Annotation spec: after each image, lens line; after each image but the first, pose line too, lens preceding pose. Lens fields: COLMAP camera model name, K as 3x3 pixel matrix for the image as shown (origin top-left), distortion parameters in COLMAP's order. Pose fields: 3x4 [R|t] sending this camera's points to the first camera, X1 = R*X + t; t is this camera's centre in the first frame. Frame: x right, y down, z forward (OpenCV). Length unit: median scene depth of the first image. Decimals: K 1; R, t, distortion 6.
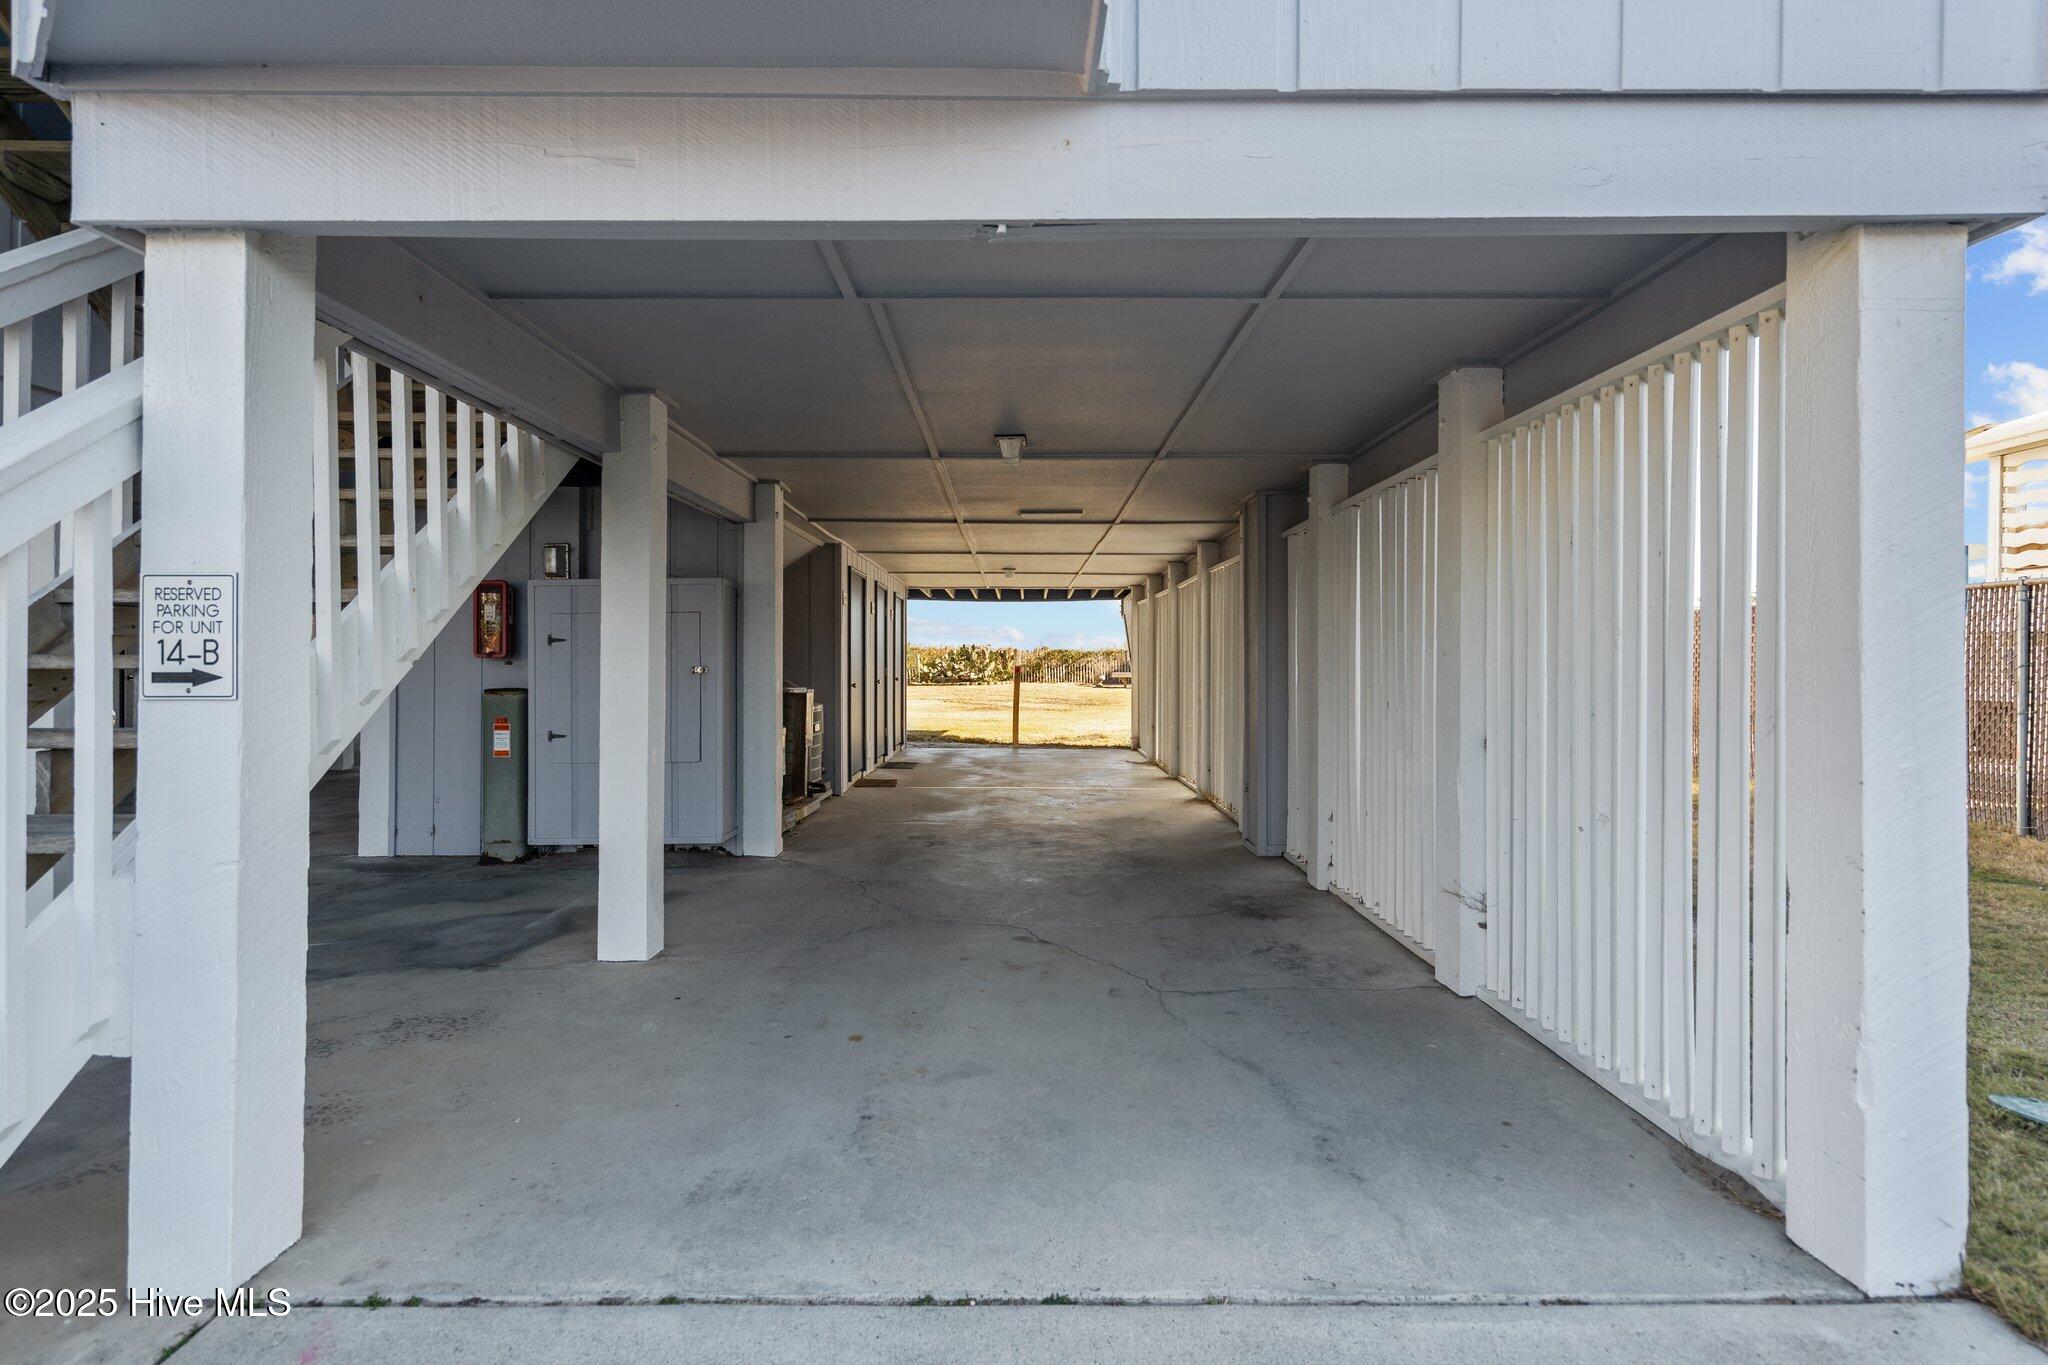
lens RADIAL K [[1044.1, 0, 1023.1], [0, 1044.1, 656.6], [0, 0, 1]] dist [0.003400, 0.000763]
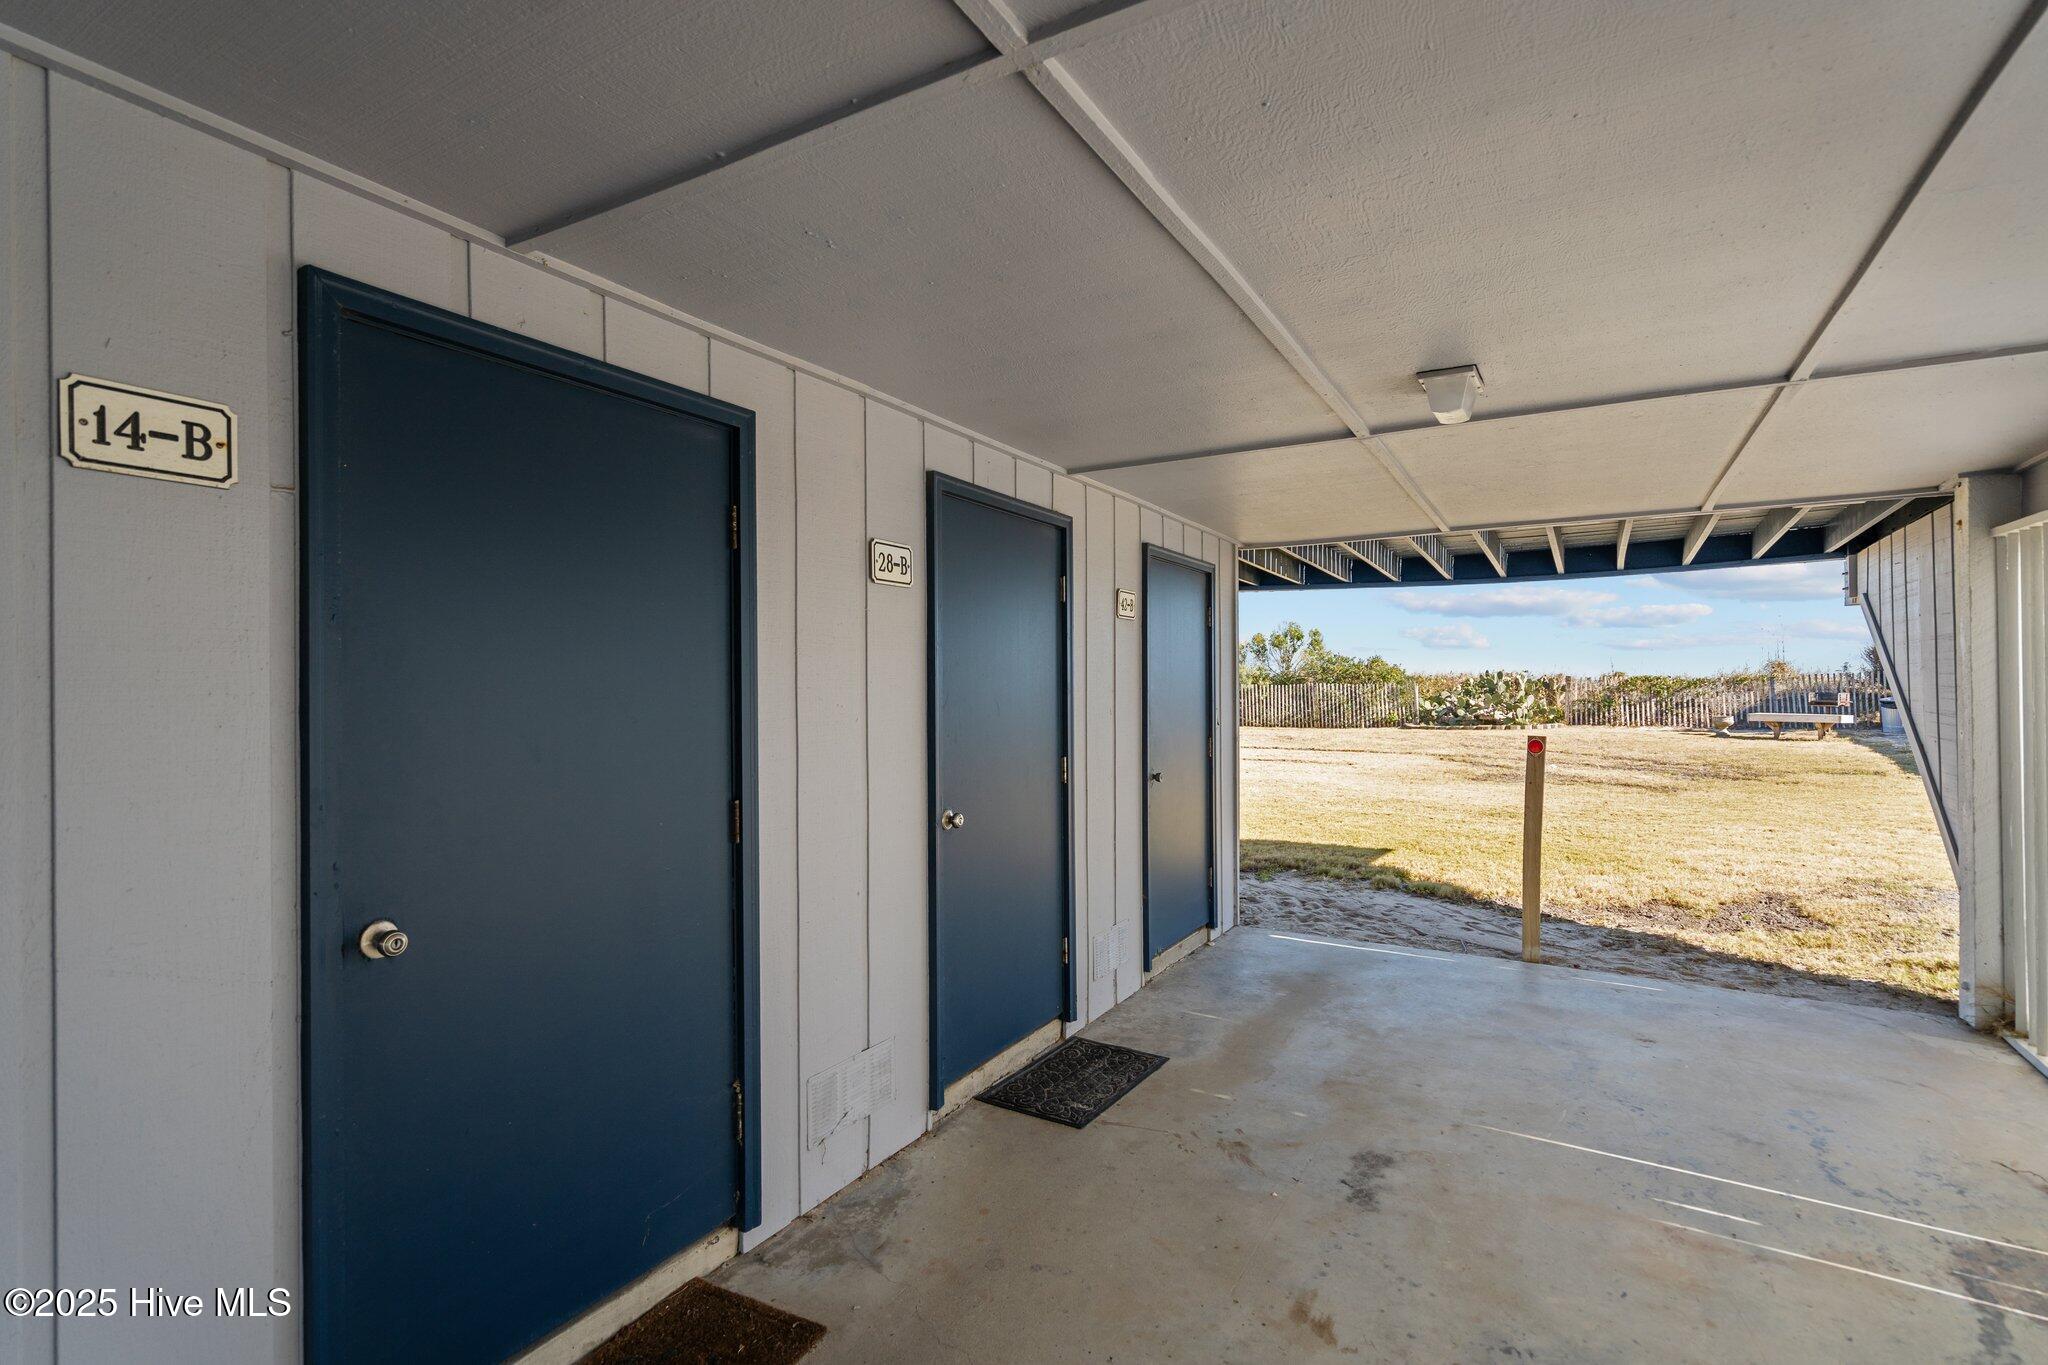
lens RADIAL K [[945.0, 0, 1024.0], [0, 945.0, 682.5], [0, 0, 1]] dist [-0.002419, 0.000378]
pose [[0.857275, -0.010048, -0.514760, 0.012456], [0.010133, 0.999945, -0.002644, -0.012067], [0.514759, -0.002950, 0.857330, 0.660627]]
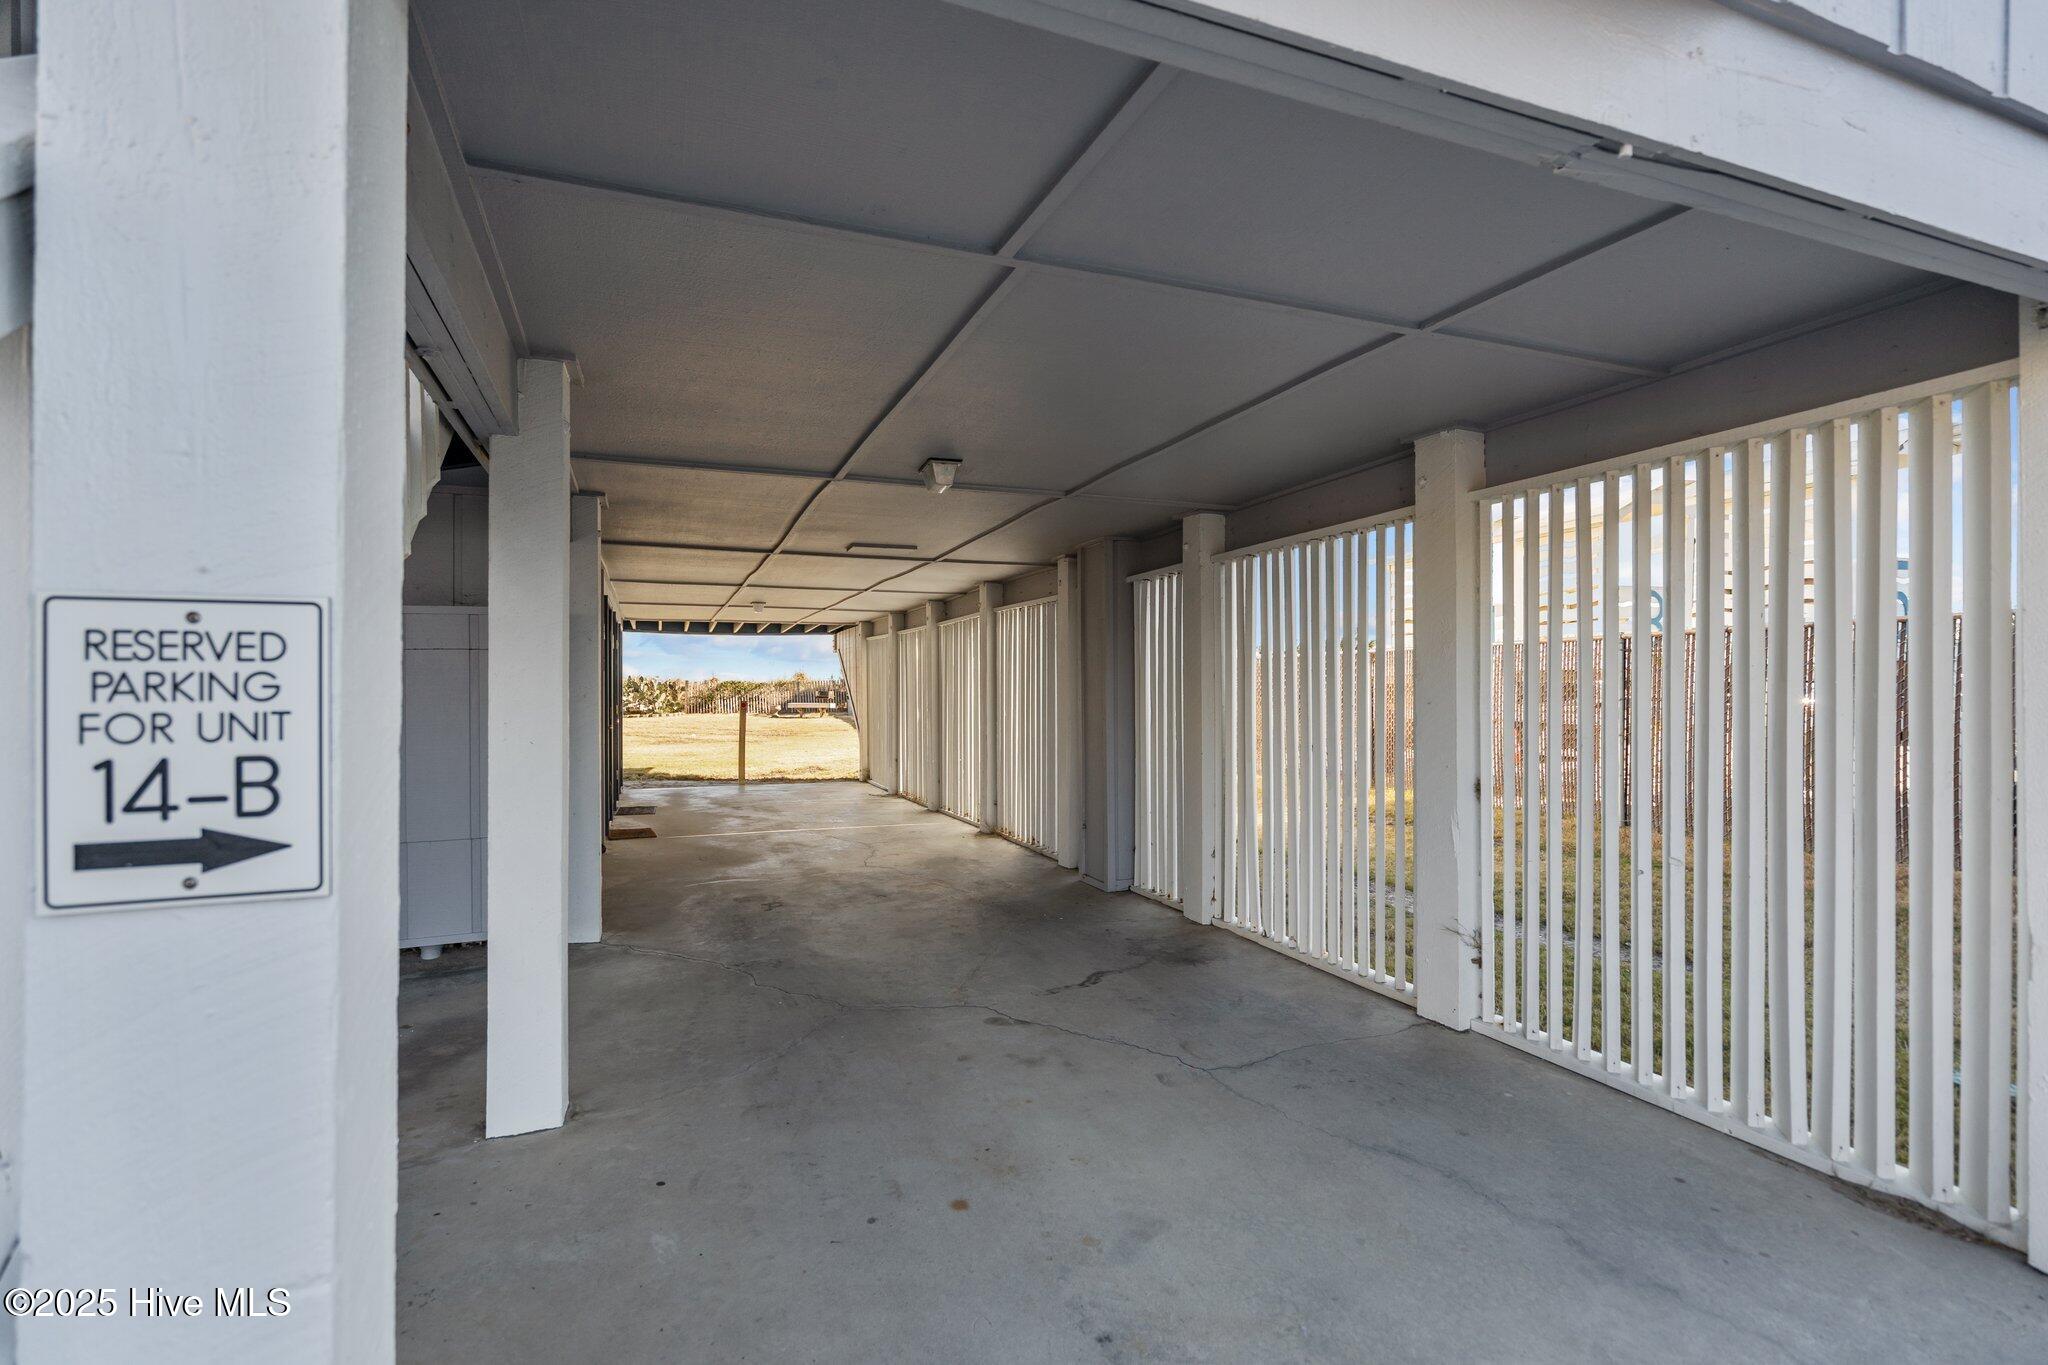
lens RADIAL K [[945.0, 0, 1024.0], [0, 945.0, 682.5], [0, 0, 1]] dist [-0.002419, 0.000378]
pose [[0.929715, -0.002656, 0.368270, -0.093193], [0.003486, 0.999993, -0.001588, -0.006488], [-0.368263, 0.002760, 0.929718, 0.079739]]
